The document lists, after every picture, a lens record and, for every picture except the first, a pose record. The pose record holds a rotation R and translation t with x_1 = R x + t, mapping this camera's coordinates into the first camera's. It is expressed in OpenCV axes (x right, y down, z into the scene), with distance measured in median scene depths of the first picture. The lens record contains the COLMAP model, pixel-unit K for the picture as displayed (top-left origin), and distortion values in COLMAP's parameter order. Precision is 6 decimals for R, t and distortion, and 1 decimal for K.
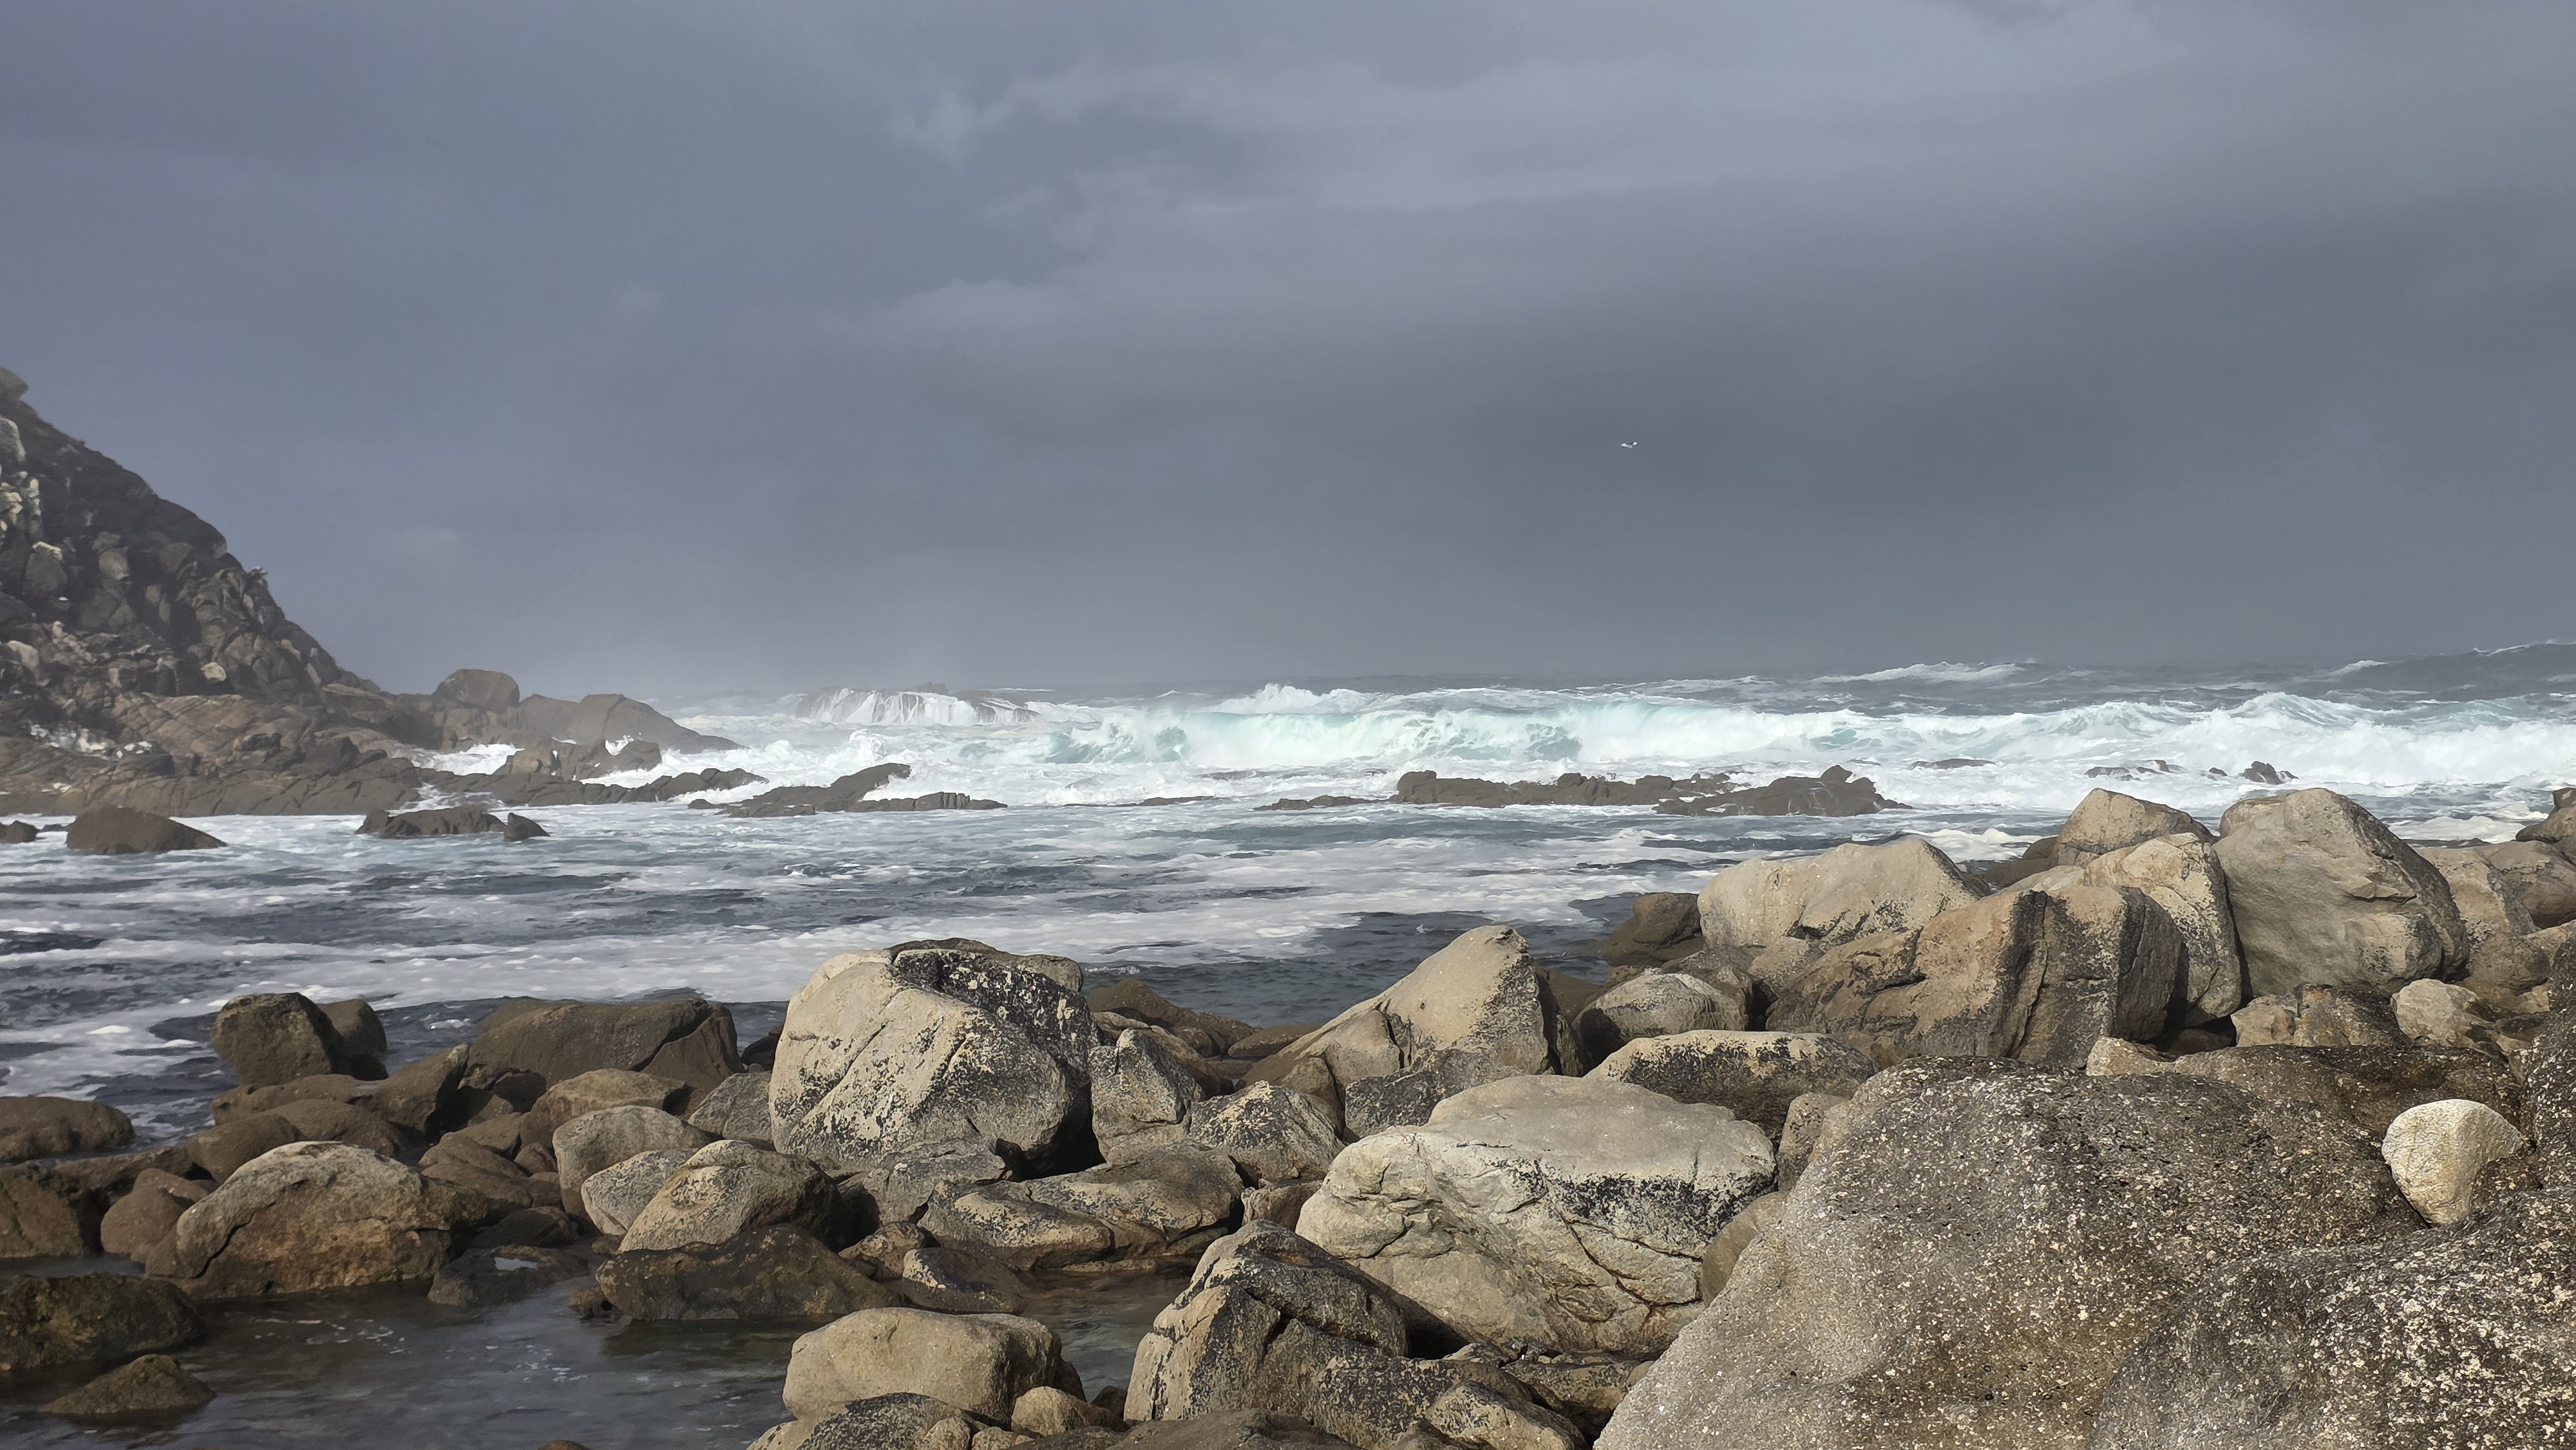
lens RADIAL K [[3263.8, 0, 1288.0], [0, 3263.8, 725.0], [0, 0, 1]] dist [0.469597, -1.623212]
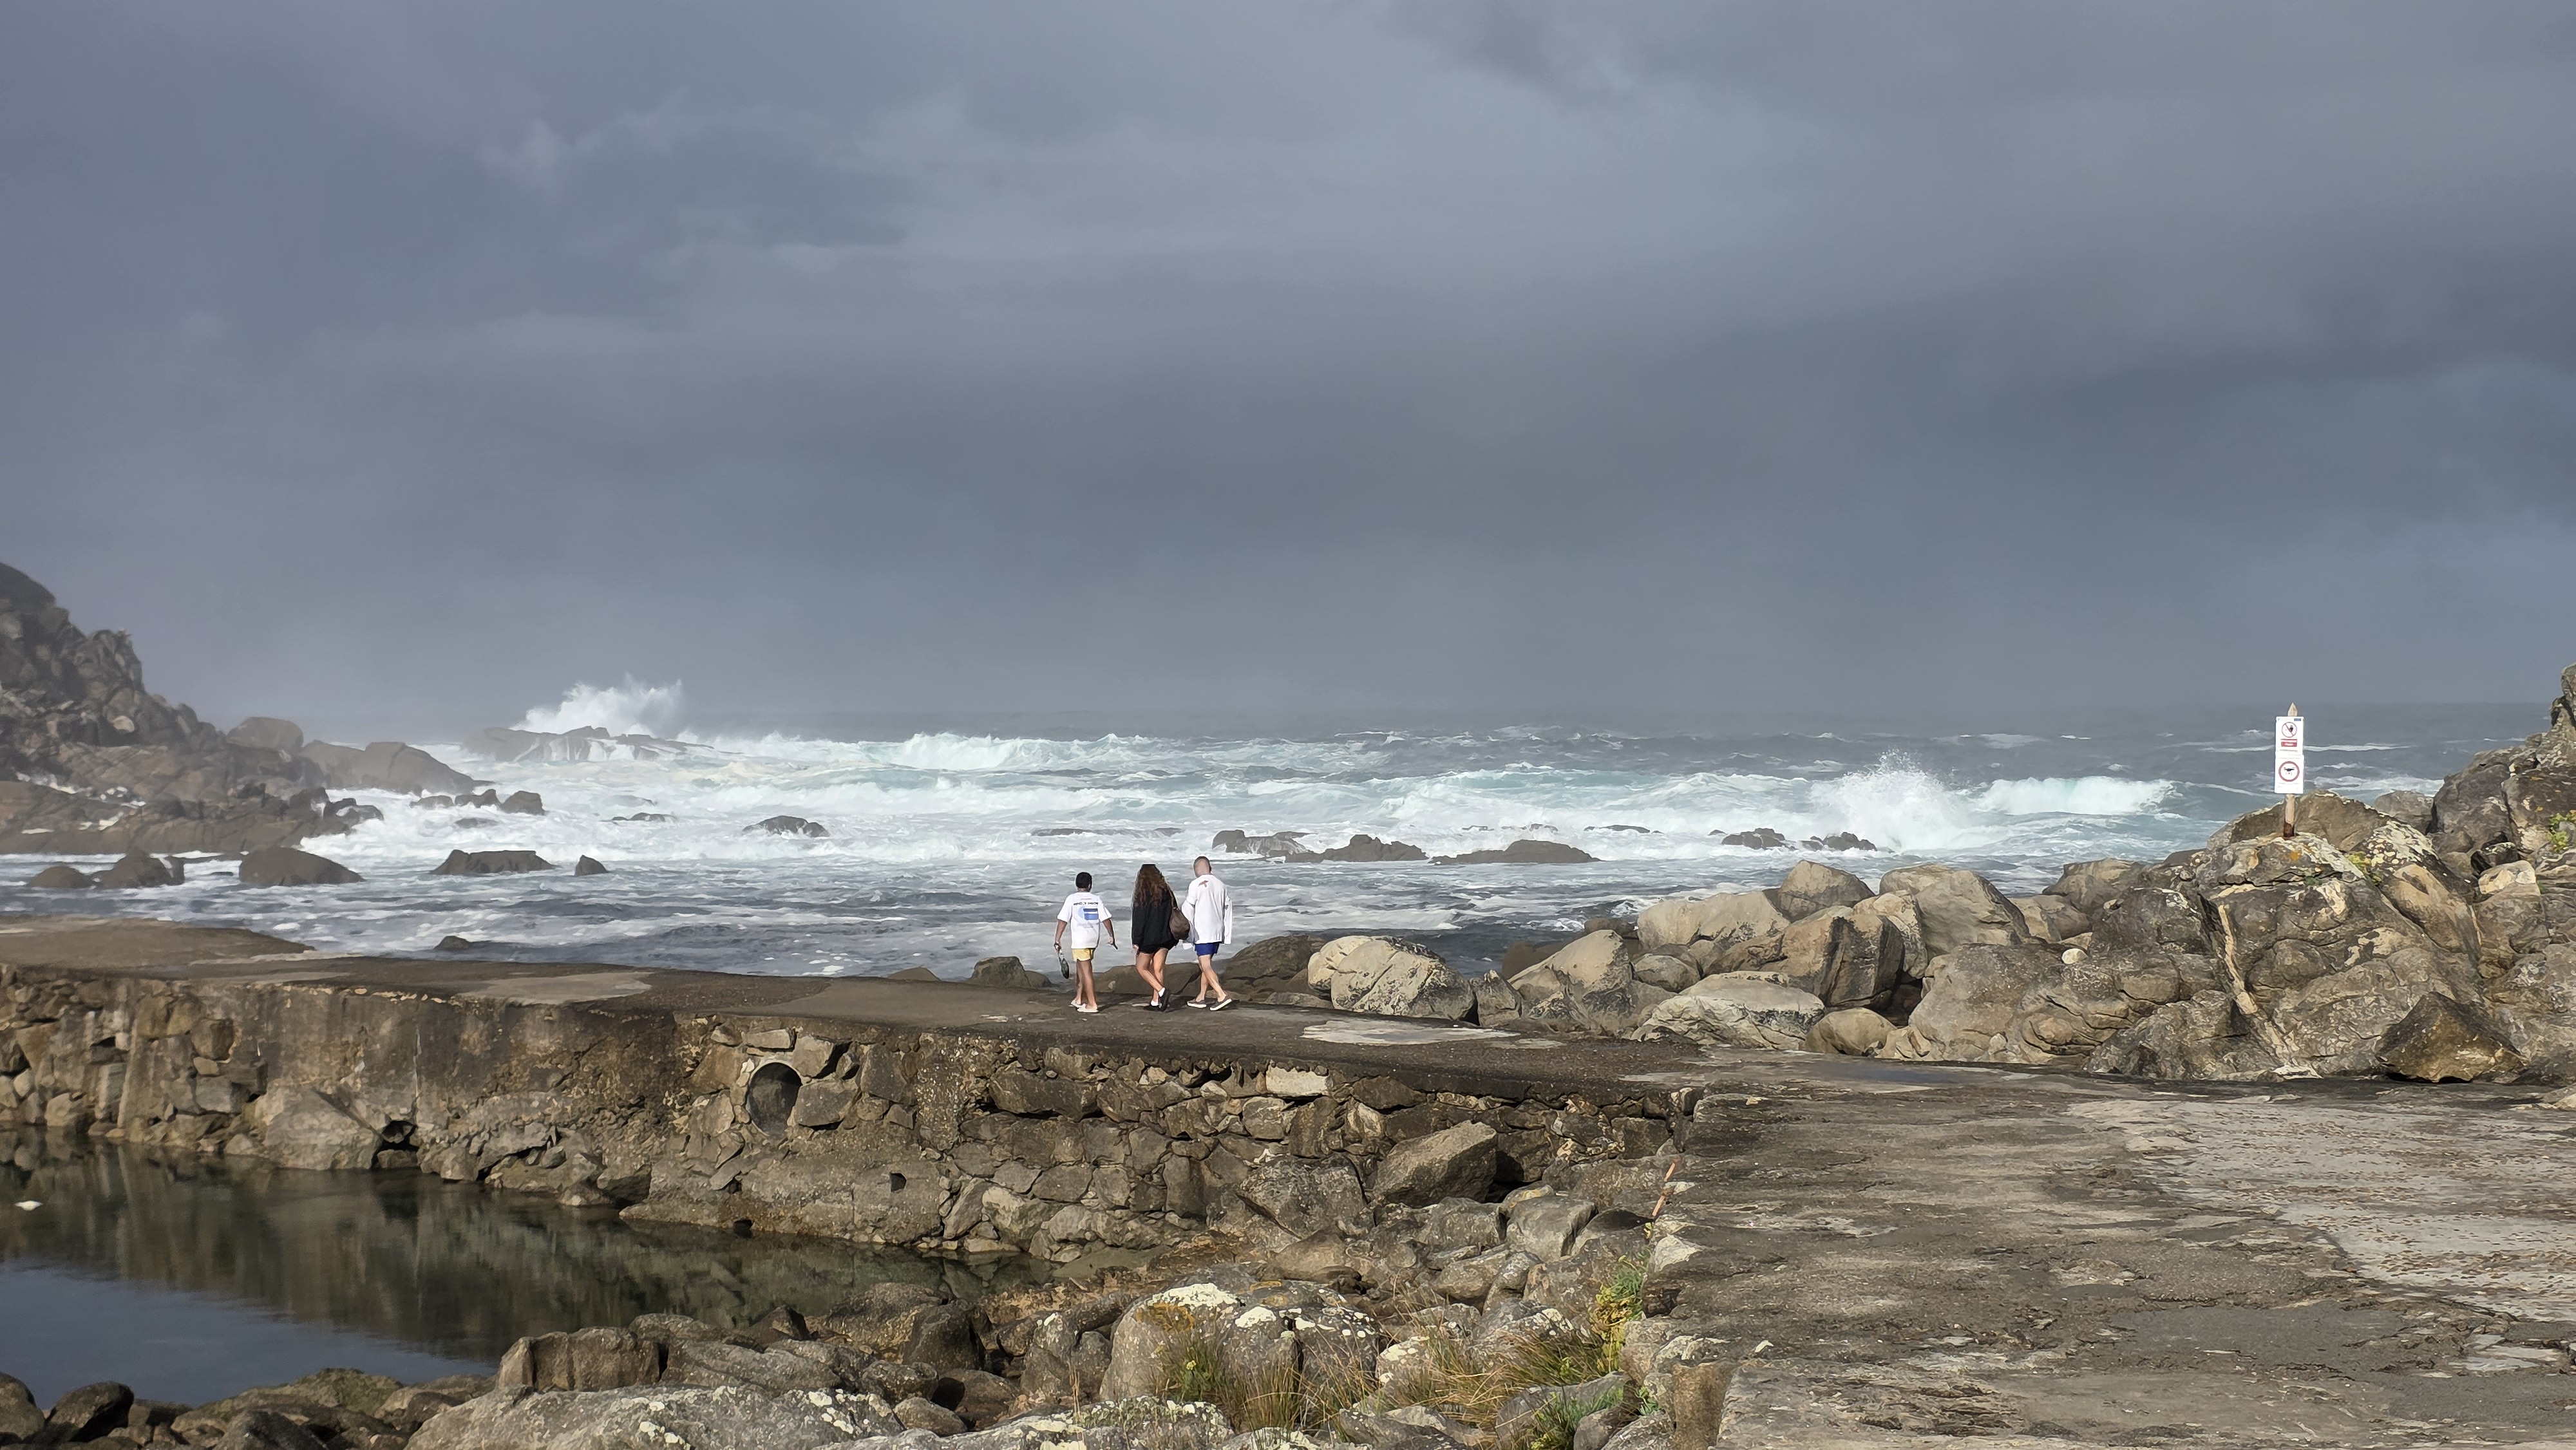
lens RADIAL K [[3263.8, 0, 1288.0], [0, 3263.8, 725.0], [0, 0, 1]] dist [0.469597, -1.623212]
pose [[0.990935, 0.017505, 0.133200, -0.379951], [-0.016022, 0.999797, -0.012199, -0.038378], [-0.133387, 0.009954, 0.991014, -0.973736]]
